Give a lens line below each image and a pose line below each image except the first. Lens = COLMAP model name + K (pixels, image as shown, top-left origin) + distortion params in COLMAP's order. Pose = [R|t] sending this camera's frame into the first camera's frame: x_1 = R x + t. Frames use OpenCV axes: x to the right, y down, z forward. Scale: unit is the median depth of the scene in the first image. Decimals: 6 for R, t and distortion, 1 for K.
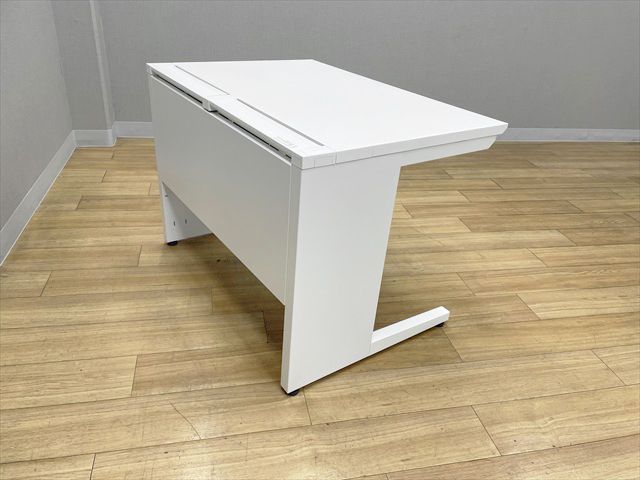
lens RADIAL K [[484.1, 0, 319.3], [0, 484.1, 244.4], [0, 0, 1]] dist [0.060659, -0.067003]
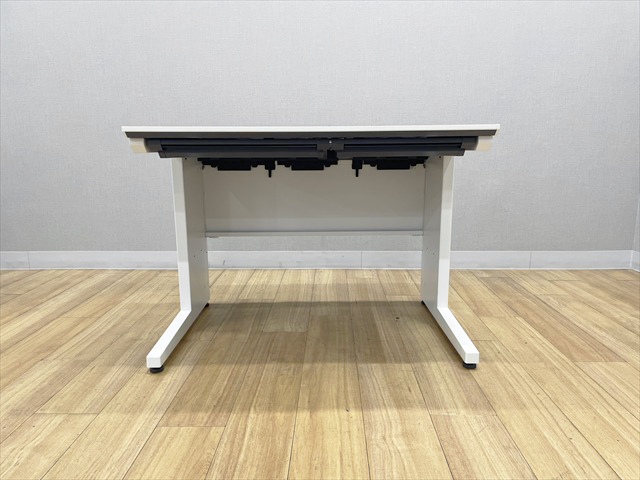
lens RADIAL K [[484.1, 0, 316.9], [0, 484.1, 237.9], [0, 0, 1]] dist [0.060659, -0.067003]
pose [[-0.239096, 0.098225, -0.966015, 0.752663], [-0.493914, 0.844244, 0.208091, -0.225195], [0.835992, 0.526882, -0.153341, 0.943283]]
